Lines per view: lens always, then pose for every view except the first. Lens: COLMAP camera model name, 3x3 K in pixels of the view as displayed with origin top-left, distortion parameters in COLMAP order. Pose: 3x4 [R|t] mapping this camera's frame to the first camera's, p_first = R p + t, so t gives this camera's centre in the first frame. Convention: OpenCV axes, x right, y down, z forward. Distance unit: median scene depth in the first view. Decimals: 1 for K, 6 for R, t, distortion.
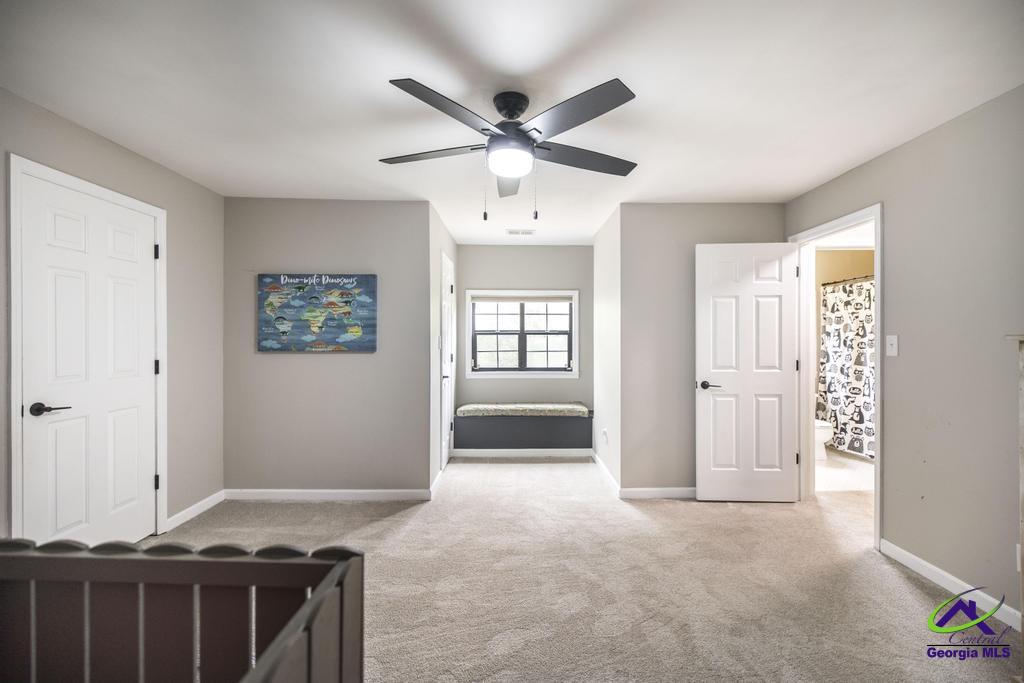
lens RADIAL K [[432.9, 0, 517.1], [0, 432.9, 337.7], [0, 0, 1]] dist [0.000970, -0.000020]
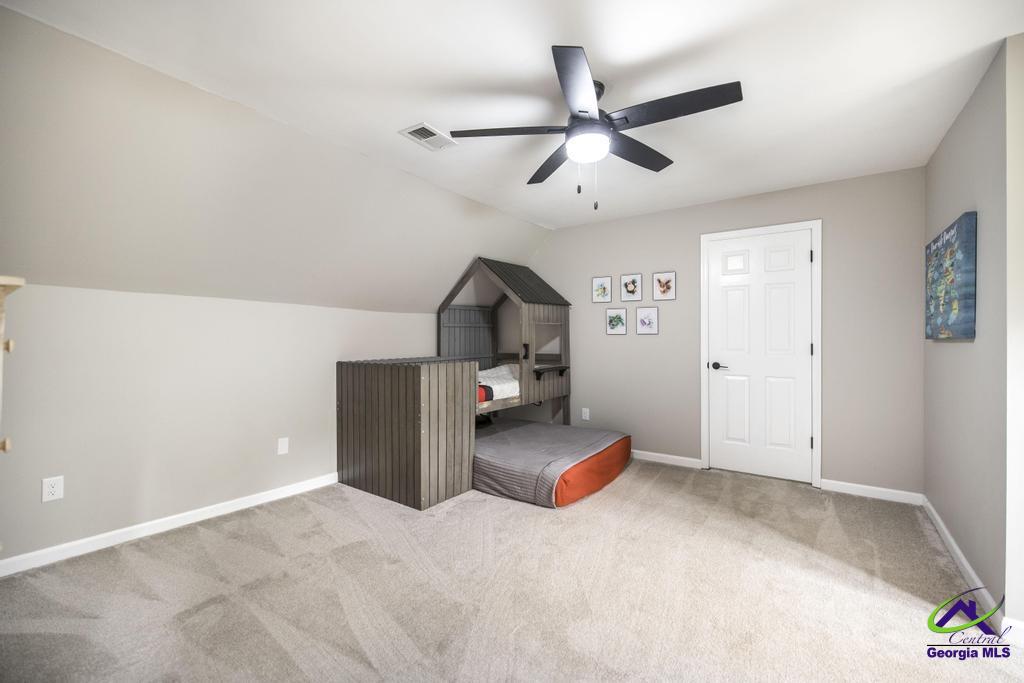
lens RADIAL K [[432.9, 0, 517.1], [0, 432.9, 337.7], [0, 0, 1]] dist [0.000970, -0.000020]
pose [[-0.595360, -0.008060, -0.803419, 0.632744], [-0.002884, 0.999965, -0.007894, 0.044372], [0.803454, -0.002383, -0.595362, 1.016961]]
